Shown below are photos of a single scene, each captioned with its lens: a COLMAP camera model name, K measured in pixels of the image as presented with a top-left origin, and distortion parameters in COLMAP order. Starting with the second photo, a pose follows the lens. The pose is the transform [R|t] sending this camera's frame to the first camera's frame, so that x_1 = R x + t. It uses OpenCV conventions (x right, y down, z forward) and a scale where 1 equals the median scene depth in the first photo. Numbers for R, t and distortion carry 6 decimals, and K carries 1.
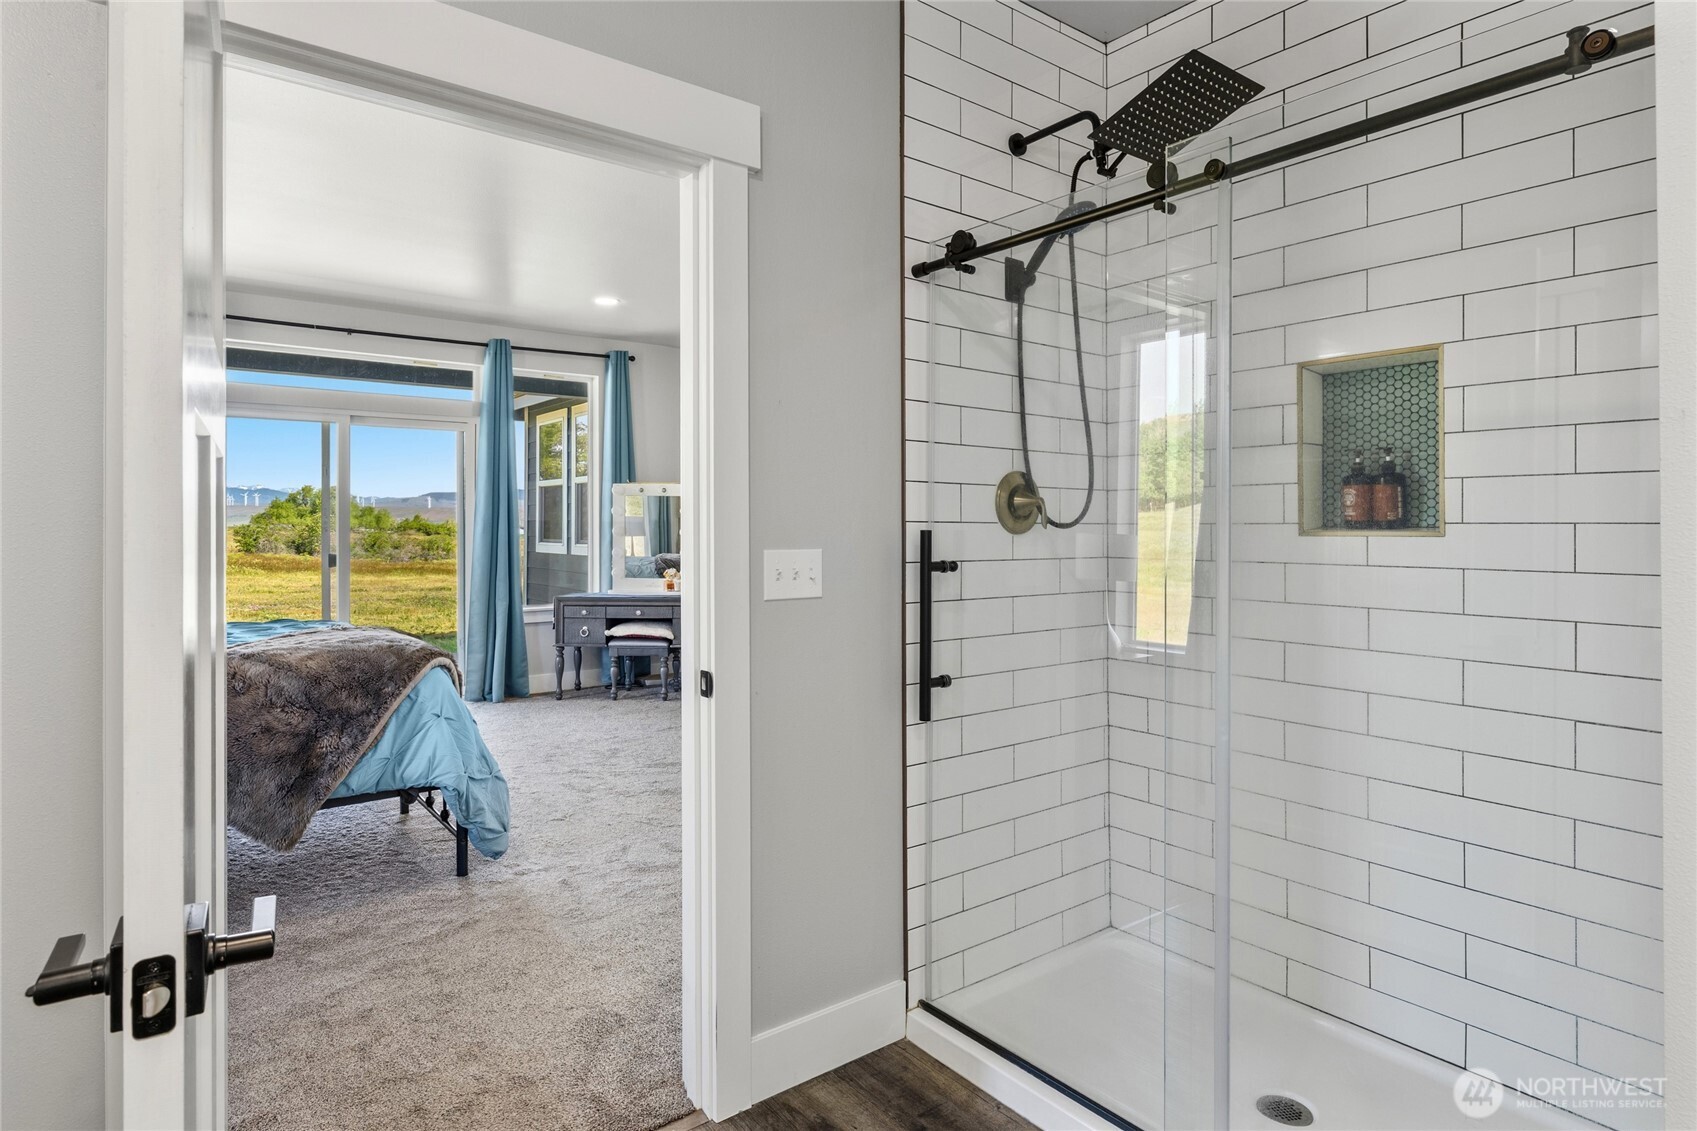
lens RADIAL K [[930.7, 0, 845.1], [0, 930.7, 522.7], [0, 0, 1]] dist [-0.001816, -0.001578]
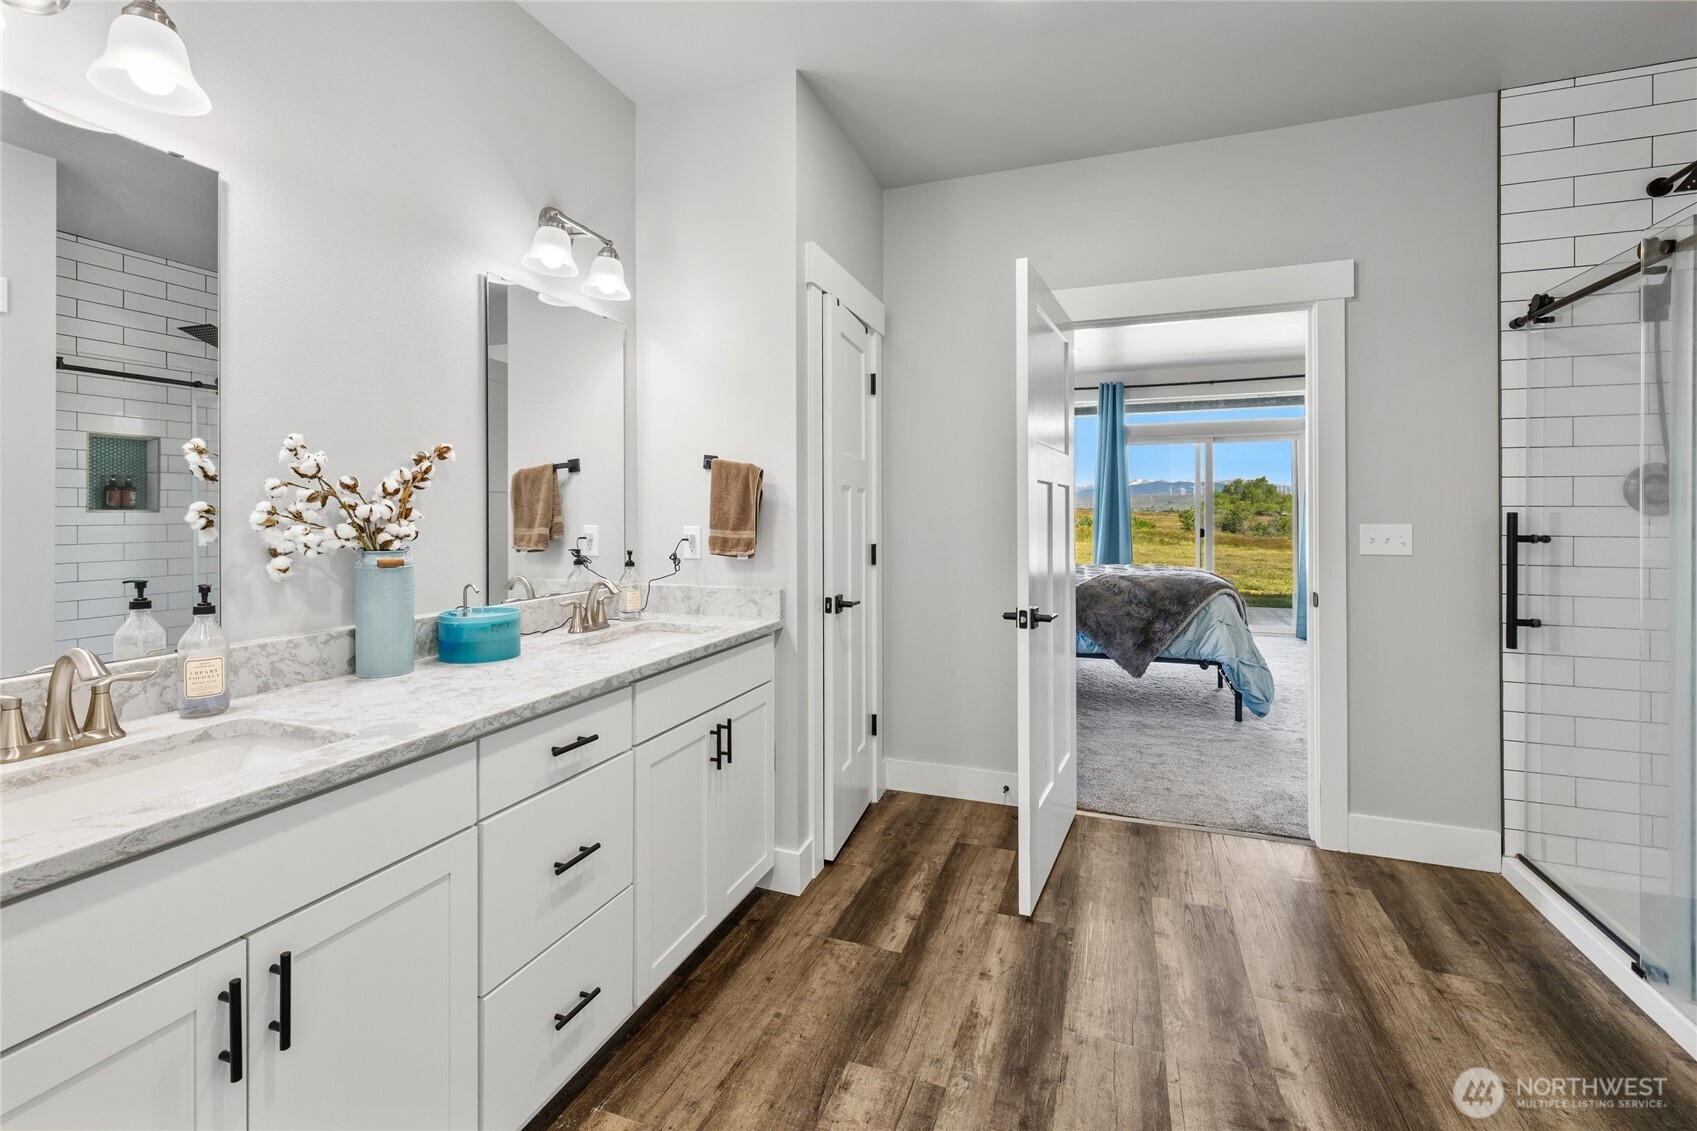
lens RADIAL K [[752.9, 0, 843.2], [0, 752.9, 509.3], [0, 0, 1]] dist [0.000731, 0.000226]
pose [[0.533436, -0.004337, -0.845829, 0.489422], [0.006023, 0.999981, -0.001329, -0.001217], [0.845819, -0.004386, 0.533452, -0.434983]]
